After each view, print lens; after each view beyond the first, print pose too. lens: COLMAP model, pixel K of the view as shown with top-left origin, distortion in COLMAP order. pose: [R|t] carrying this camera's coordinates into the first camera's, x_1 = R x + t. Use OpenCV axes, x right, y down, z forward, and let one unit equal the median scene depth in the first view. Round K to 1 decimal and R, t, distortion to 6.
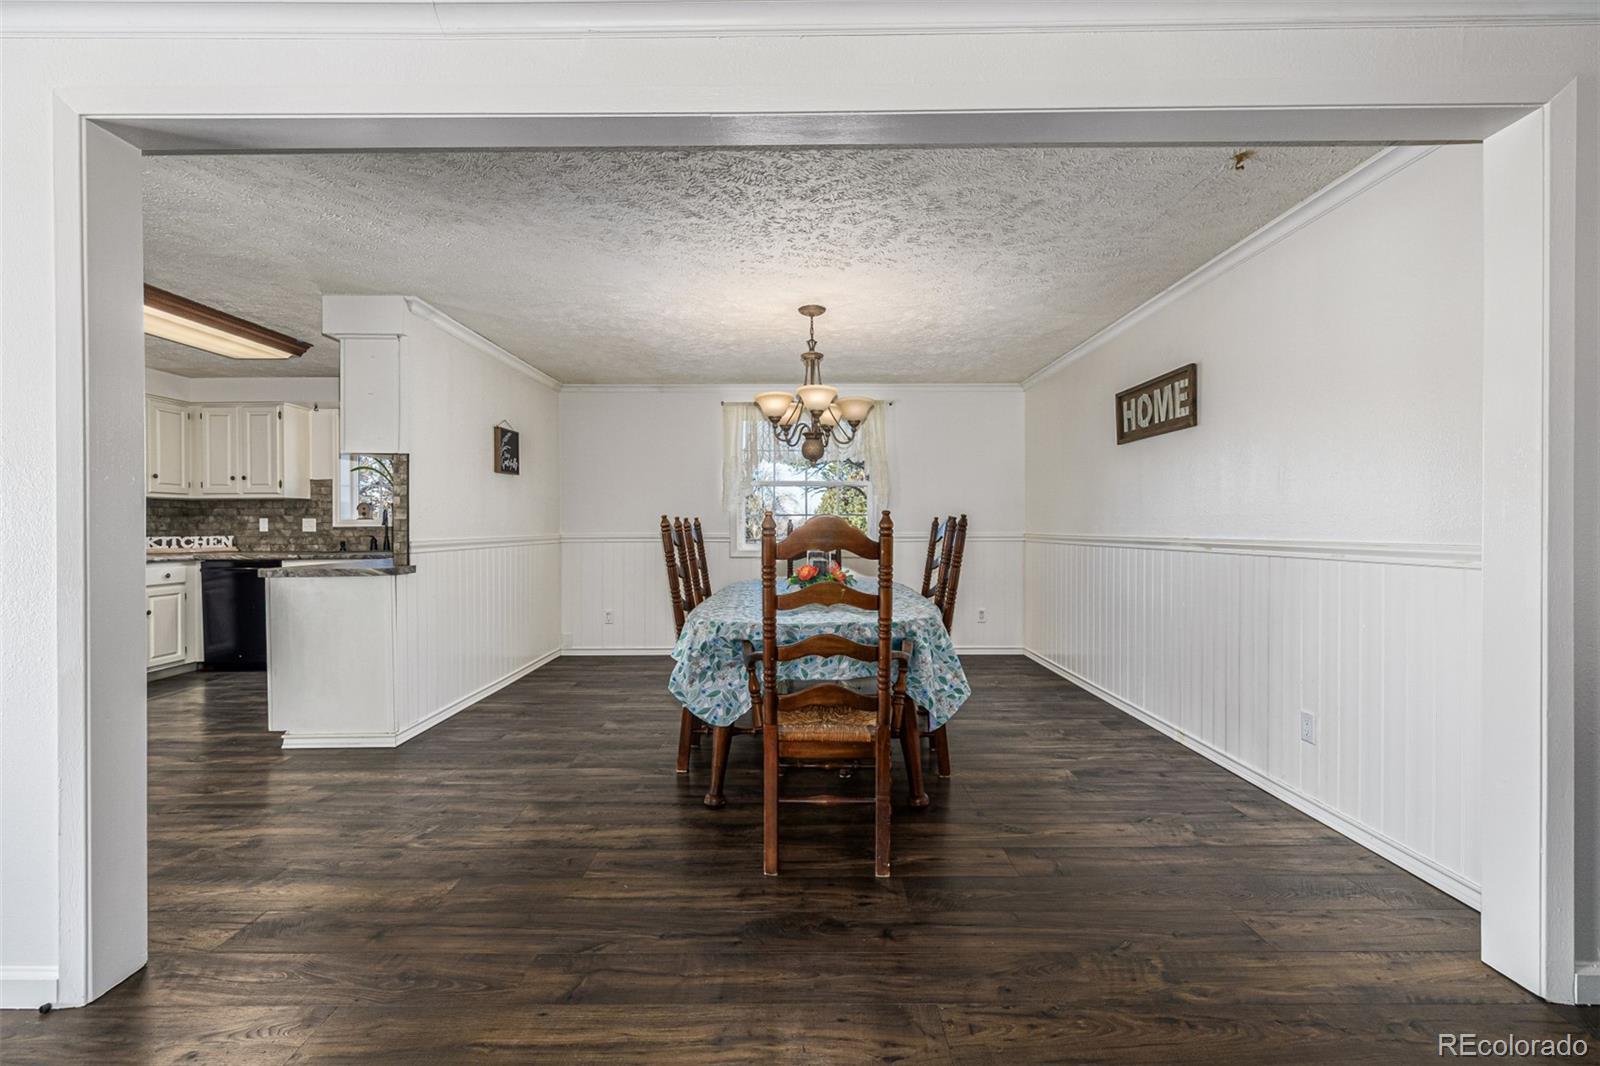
lens RADIAL K [[679.2, 0, 793.8], [0, 679.2, 530.4], [0, 0, 1]] dist [0.000683, 0.000781]
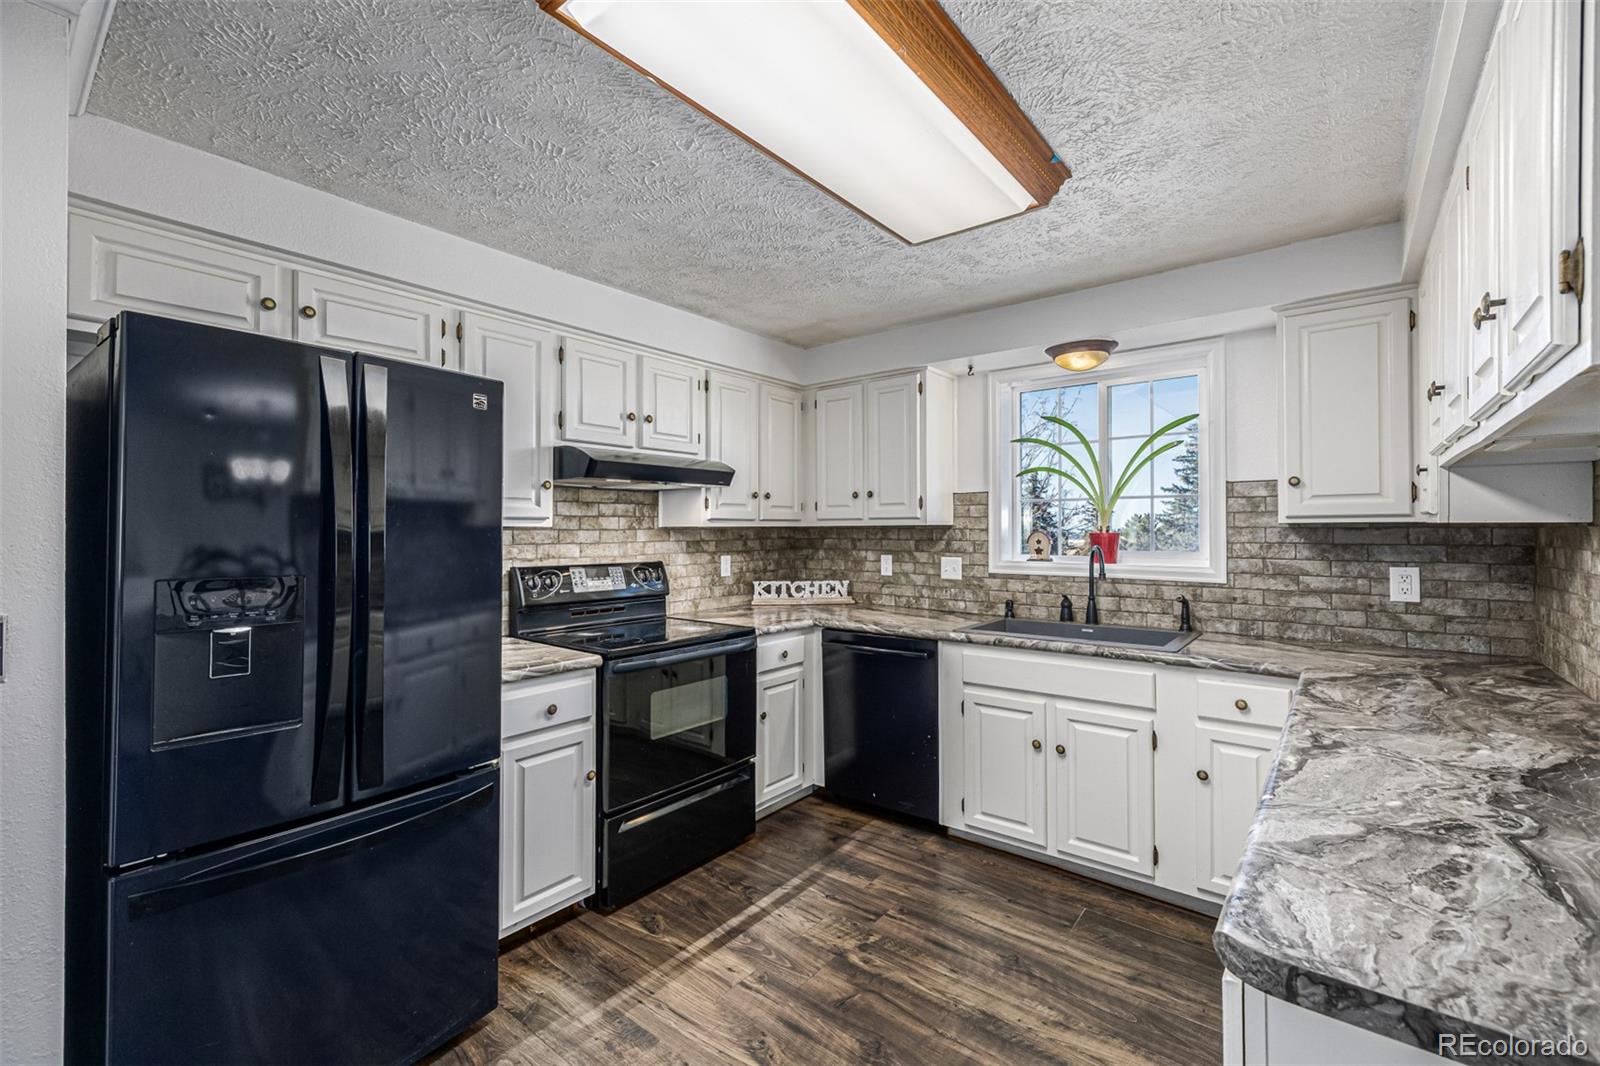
lens RADIAL K [[679.2, 0, 790.2], [0, 679.2, 525.0], [0, 0, 1]] dist [0.000683, 0.000781]
pose [[0.777822, -0.002434, -0.628480, -0.552359], [-0.004693, 0.999942, -0.009682, -0.049605], [0.628468, 0.010480, 0.777765, 0.543929]]
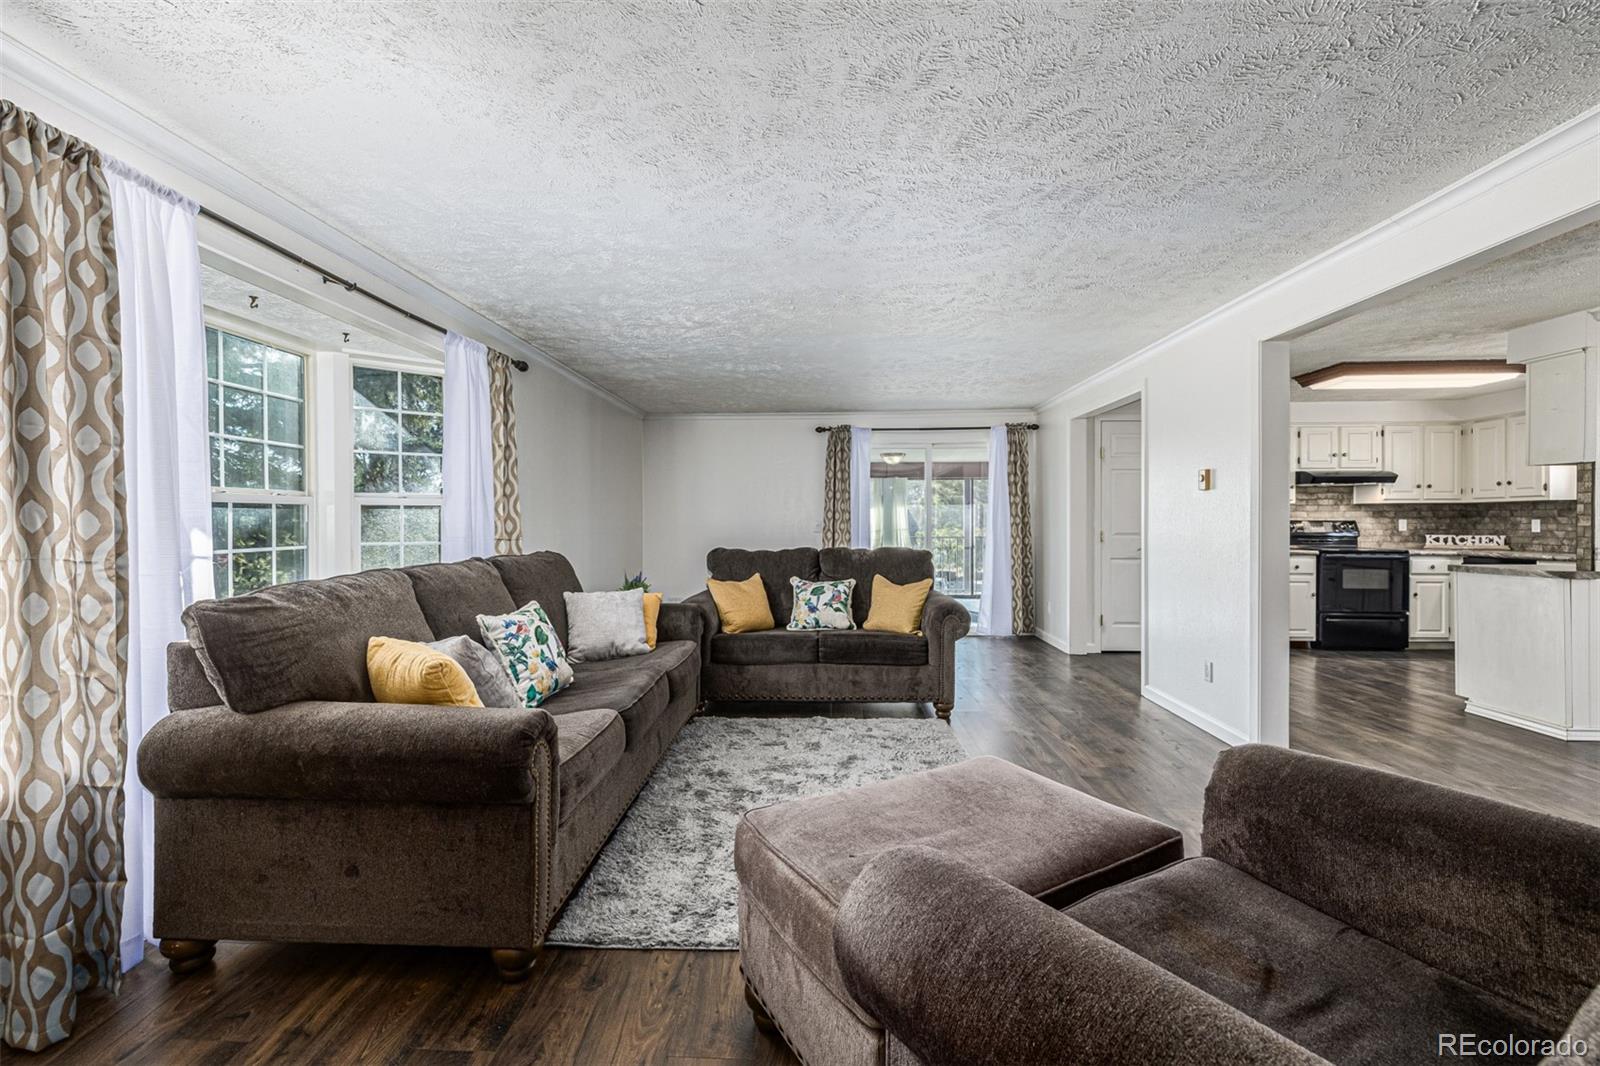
lens RADIAL K [[679.2, 0, 790.5], [0, 679.2, 521.4], [0, 0, 1]] dist [0.000683, 0.000781]
pose [[-0.040604, 0.004871, -0.999163, 0.387819], [-0.006445, 0.999966, 0.005137, -0.015829], [0.999155, 0.006649, -0.040571, -0.126904]]
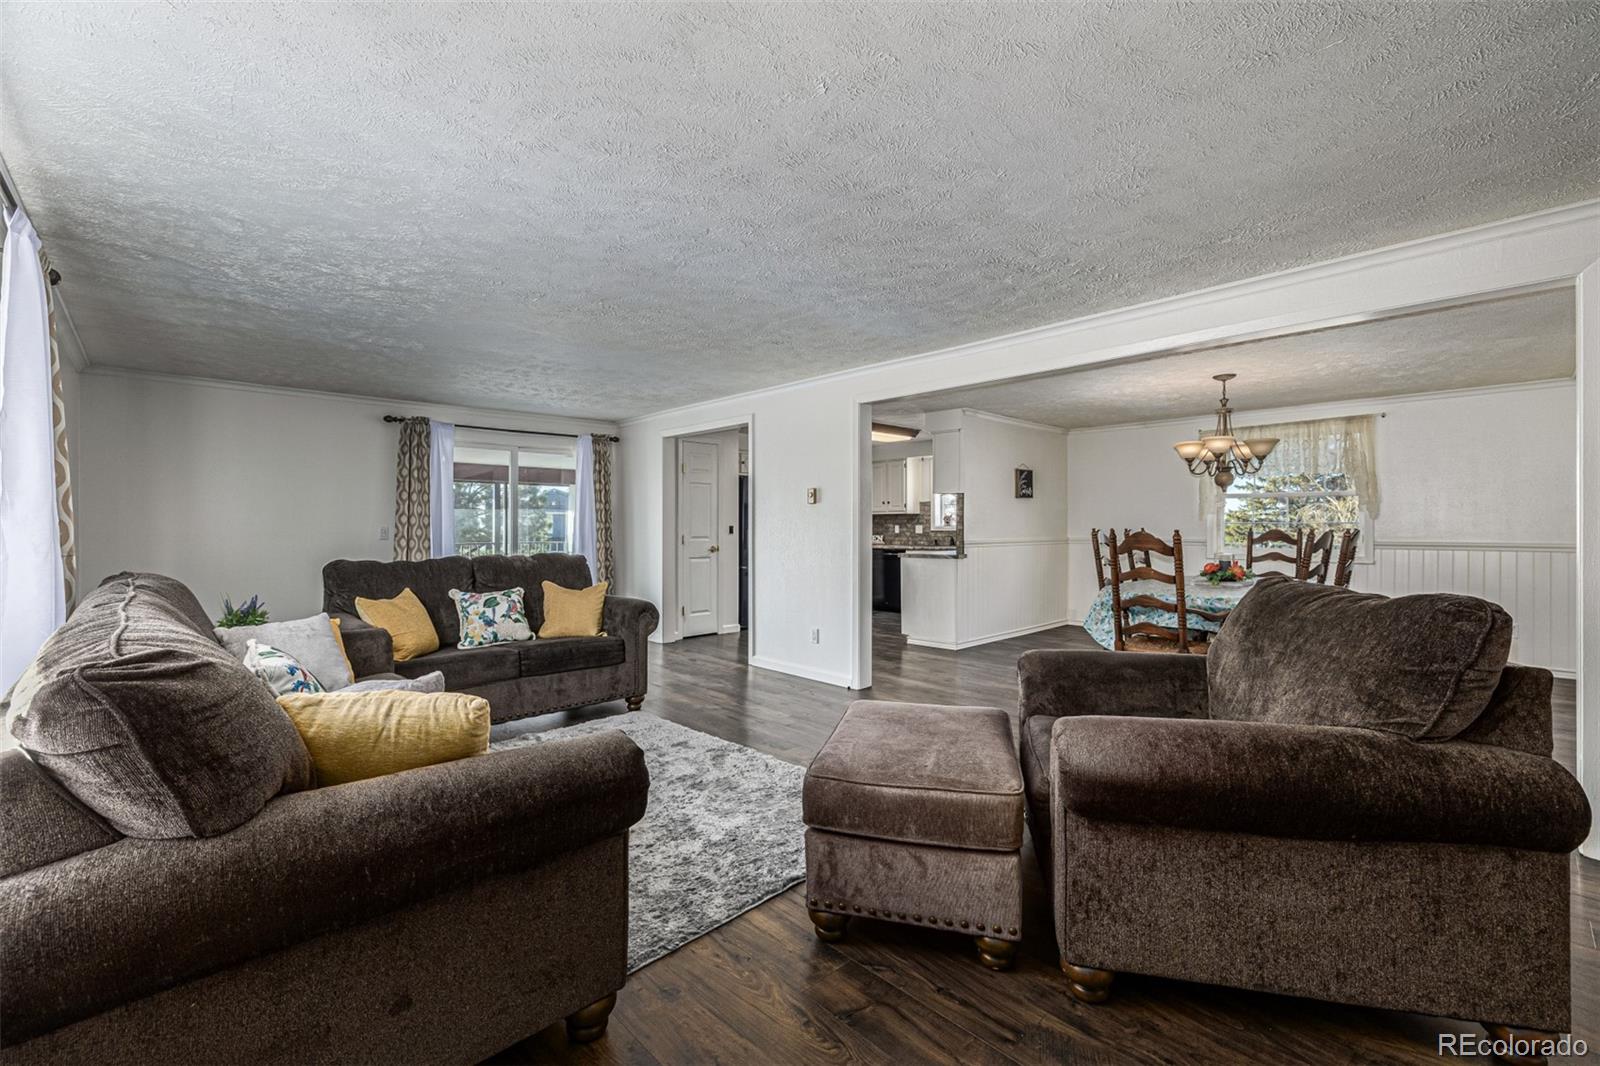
lens RADIAL K [[679.2, 0, 794.3], [0, 679.2, 523.1], [0, 0, 1]] dist [0.000683, 0.000781]
pose [[0.696053, 0.000082, -0.717990, 0.330442], [-0.006982, 0.999953, -0.006655, -0.012535], [0.717956, 0.009645, 0.696021, -0.463341]]
